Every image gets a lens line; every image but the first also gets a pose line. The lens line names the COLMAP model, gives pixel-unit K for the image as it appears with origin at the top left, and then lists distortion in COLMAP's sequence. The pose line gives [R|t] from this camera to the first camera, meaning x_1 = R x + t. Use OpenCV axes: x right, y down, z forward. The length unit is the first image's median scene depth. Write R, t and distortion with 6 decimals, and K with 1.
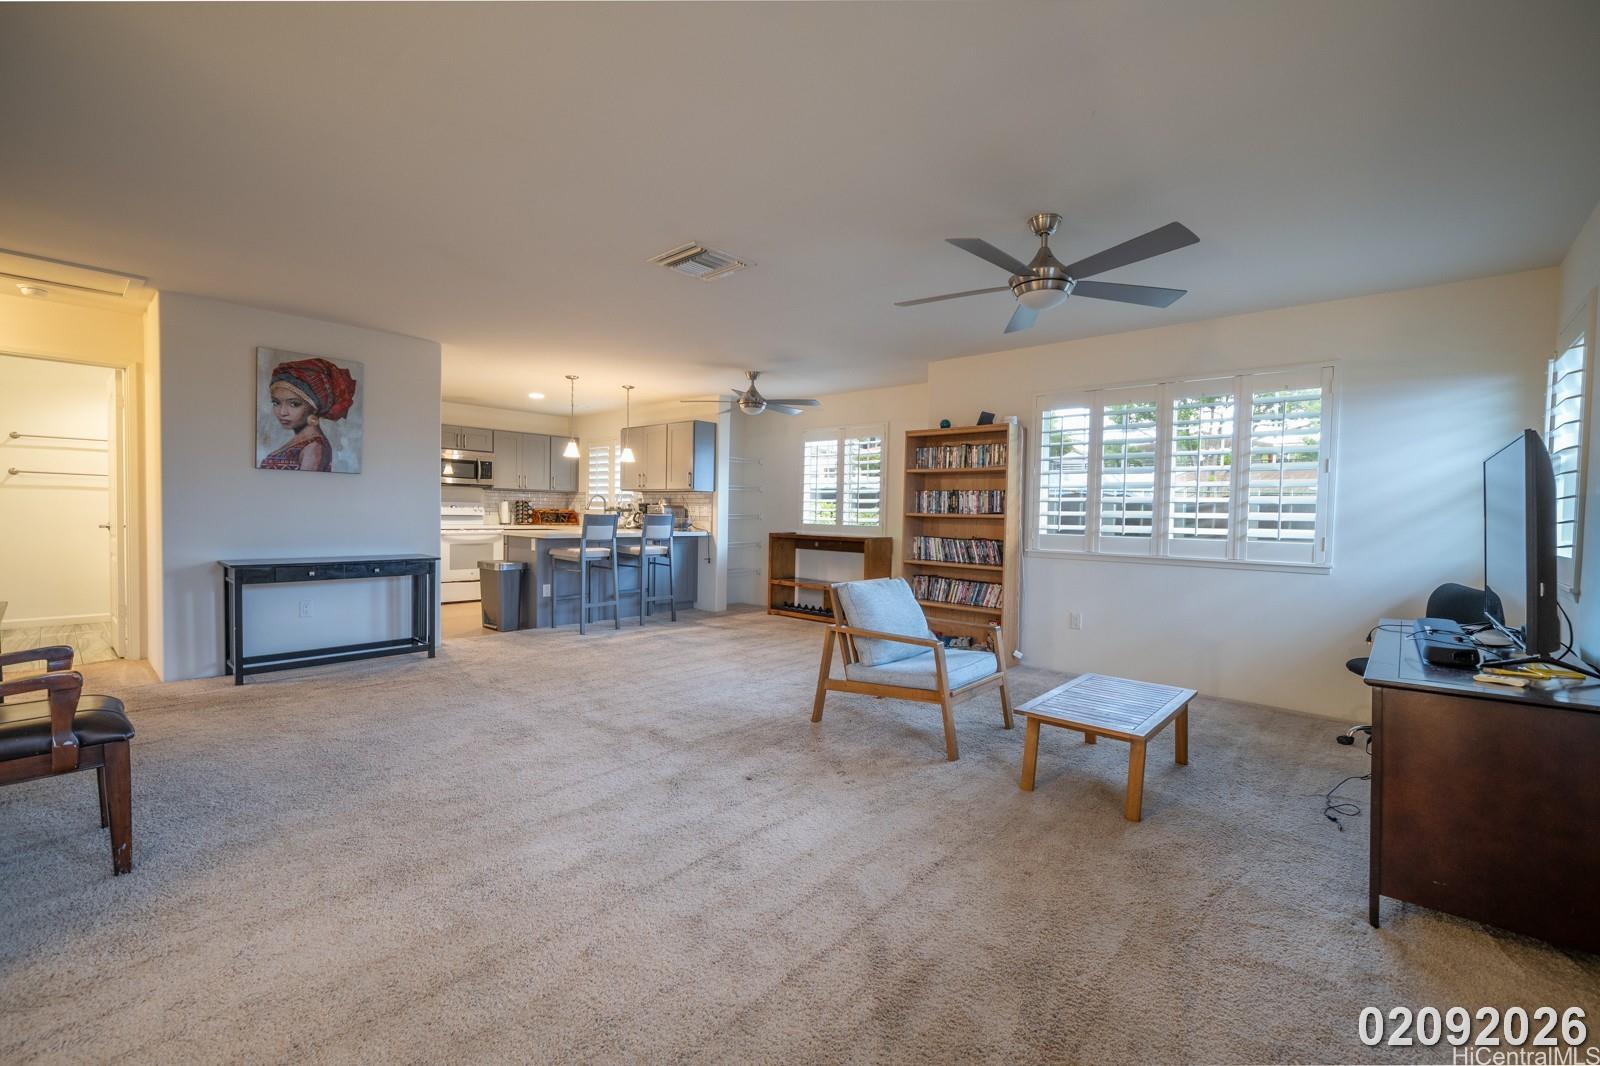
lens RADIAL K [[653.8, 0, 800.0], [0, 653.8, 533.0], [0, 0, 1]] dist [0.000862, 0.000026]
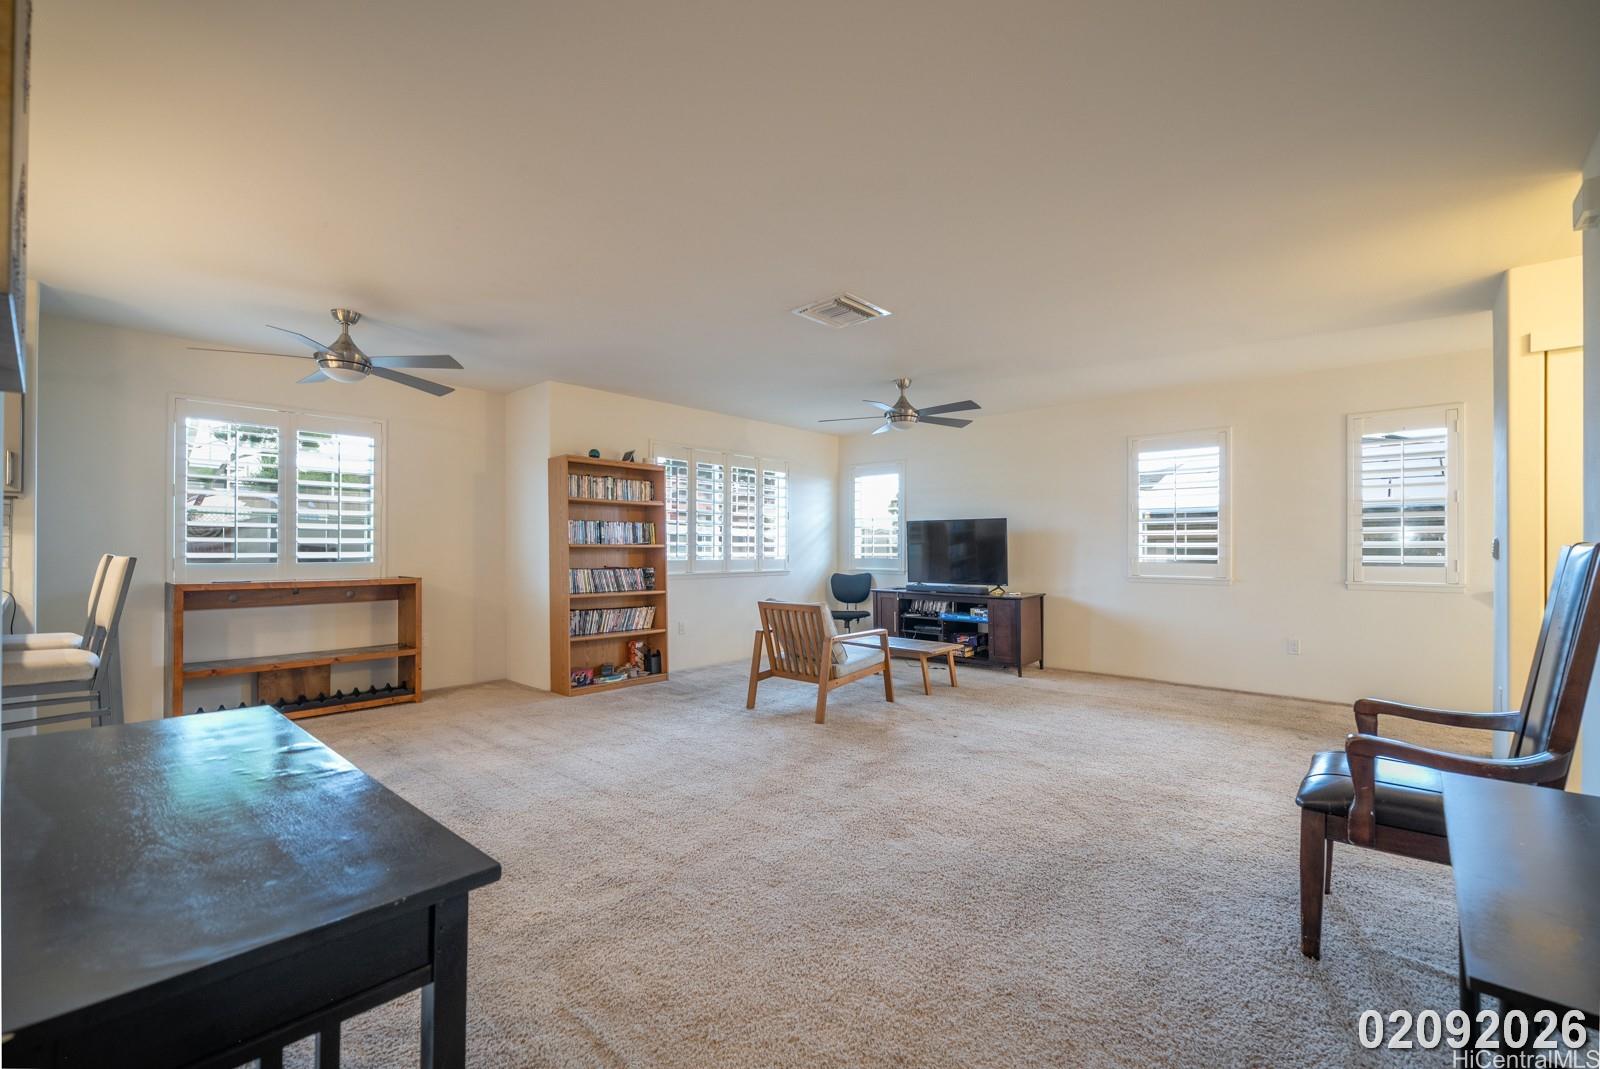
lens RADIAL K [[689.8, 0, 800.0], [0, 689.8, 534.5], [0, 0, 1]] dist [0.003110, 0.000389]
pose [[0.005435, -0.000798, 0.999985, -0.831510], [0.026710, 0.999643, 0.000653, -0.037046], [-0.999628, 0.026706, 0.005454, 0.694824]]
